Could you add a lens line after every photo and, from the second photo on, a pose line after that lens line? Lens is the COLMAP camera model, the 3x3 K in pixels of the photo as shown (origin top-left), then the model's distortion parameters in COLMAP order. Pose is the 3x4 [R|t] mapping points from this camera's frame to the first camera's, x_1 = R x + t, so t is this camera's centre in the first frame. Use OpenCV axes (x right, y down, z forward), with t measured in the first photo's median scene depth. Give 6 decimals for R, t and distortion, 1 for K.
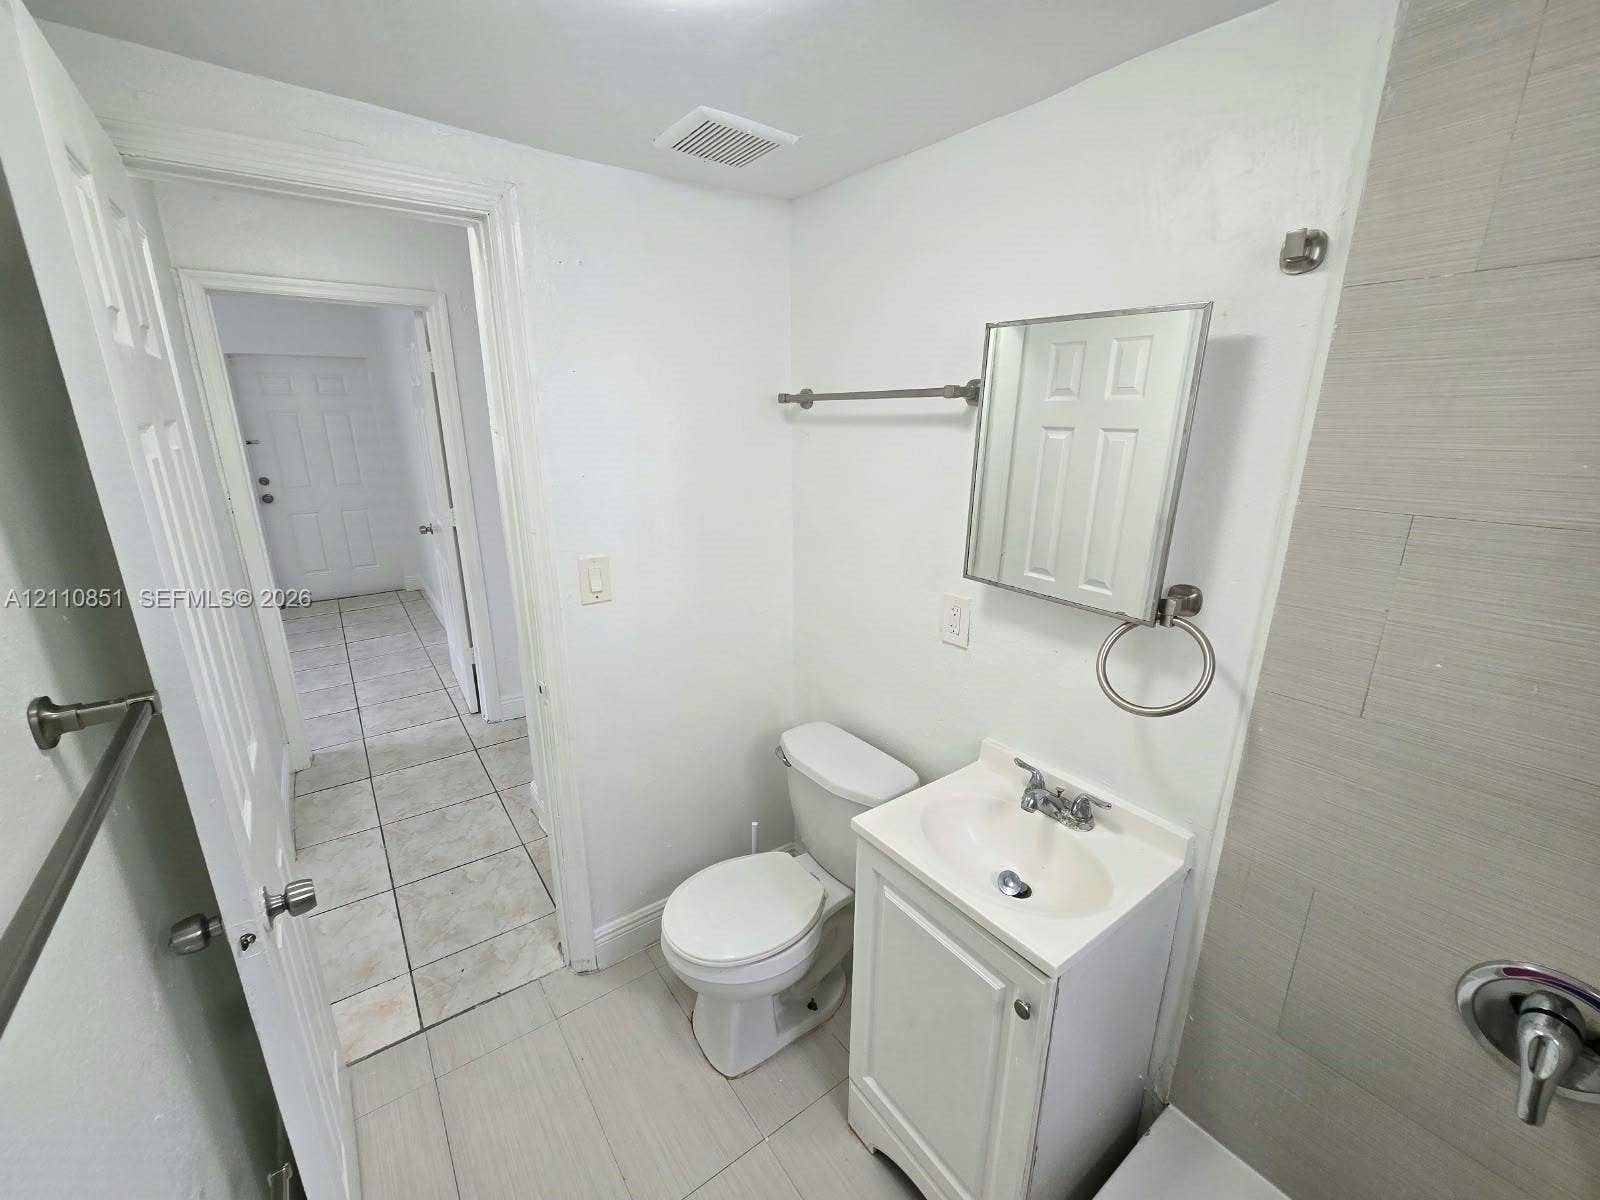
lens RADIAL K [[653.5, 0, 798.1], [0, 653.5, 602.9], [0, 0, 1]] dist [-0.002653, 0.000159]
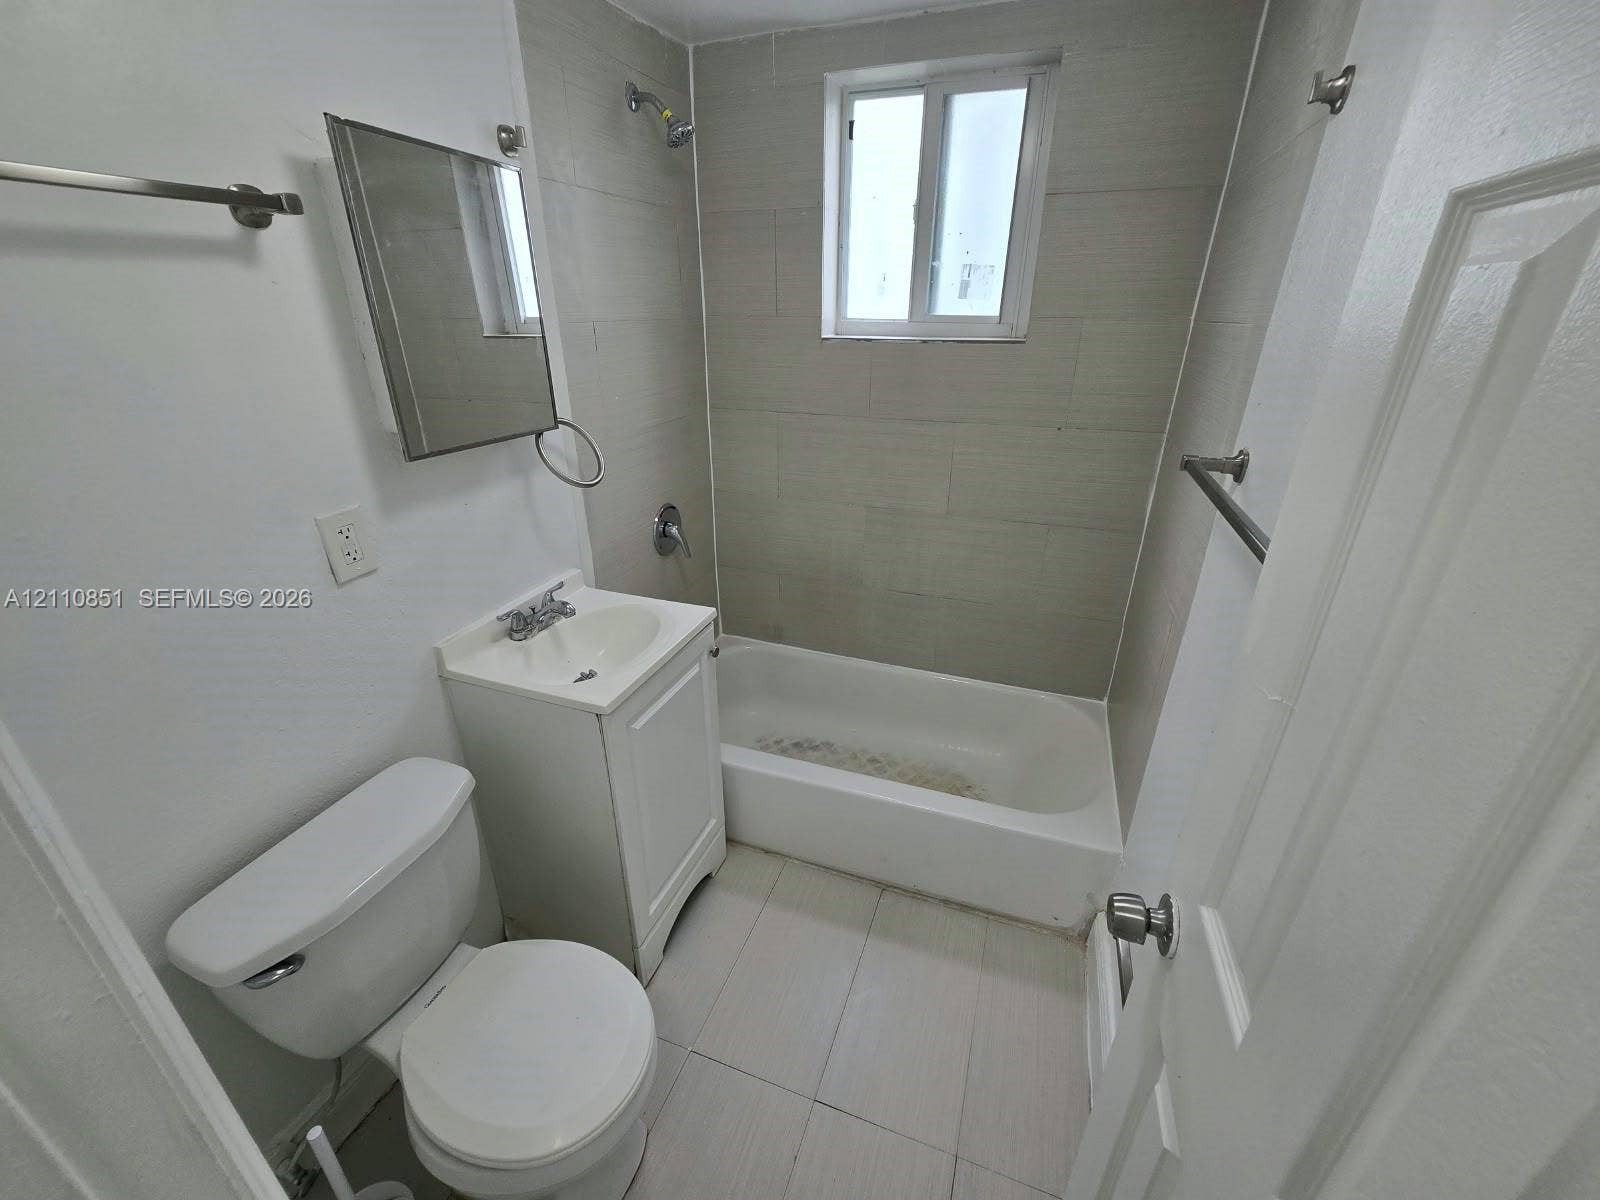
lens RADIAL K [[653.5, 0, 796.9], [0, 653.5, 599.7], [0, 0, 1]] dist [-0.002653, 0.000159]
pose [[-0.545732, -0.350537, 0.761117, -0.727008], [0.232977, 0.809015, 0.539645, -0.240346], [-0.804921, 0.471825, -0.359838, 1.021724]]
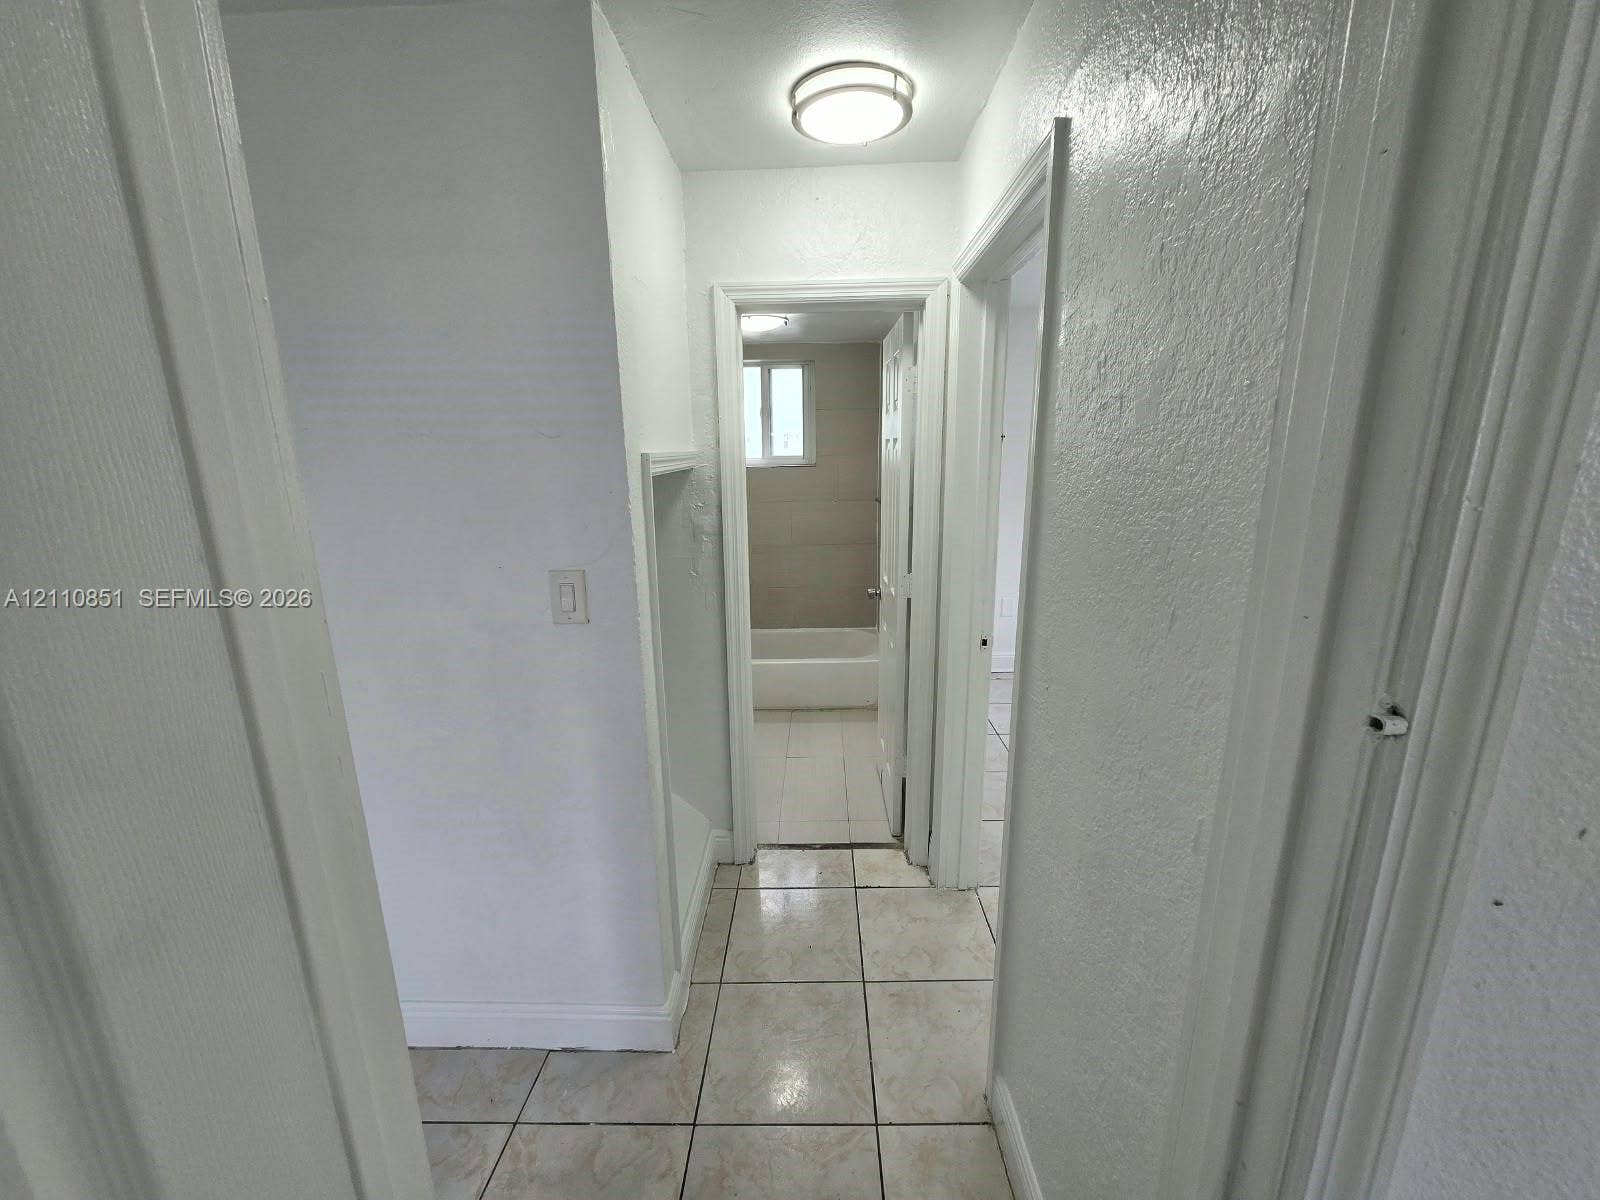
lens RADIAL K [[653.5, 0, 799.9], [0, 653.5, 596.9], [0, 0, 1]] dist [-0.002653, 0.000159]
pose [[-0.788386, -0.131254, 0.601016, -2.018545], [0.183272, 0.882499, 0.433135, -0.795666], [-0.587247, 0.451627, -0.671695, 2.815420]]
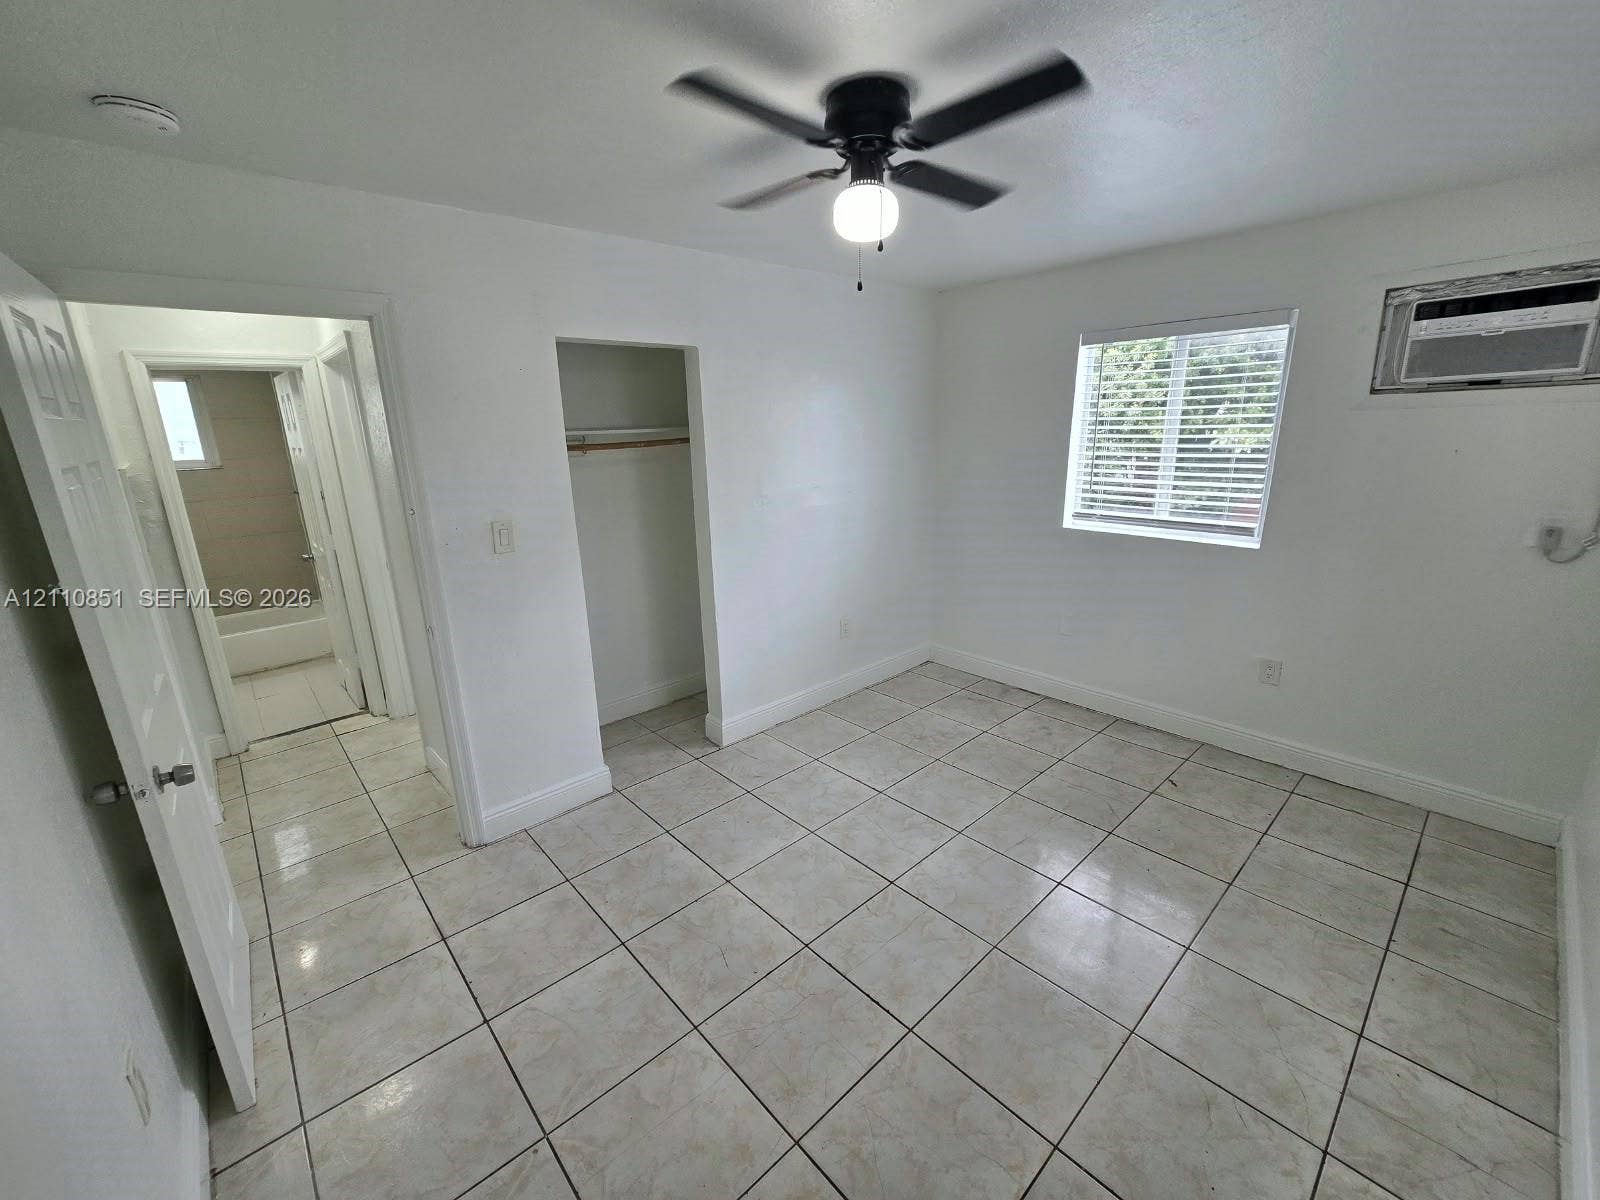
lens RADIAL K [[653.5, 0, 803.5], [0, 653.5, 601.5], [0, 0, 1]] dist [-0.002653, 0.000159]
pose [[-0.993489, 0.046619, -0.103949, -3.177648], [-0.014725, 0.852237, 0.522949, -1.440322], [0.112969, 0.521075, -0.846002, 4.618656]]
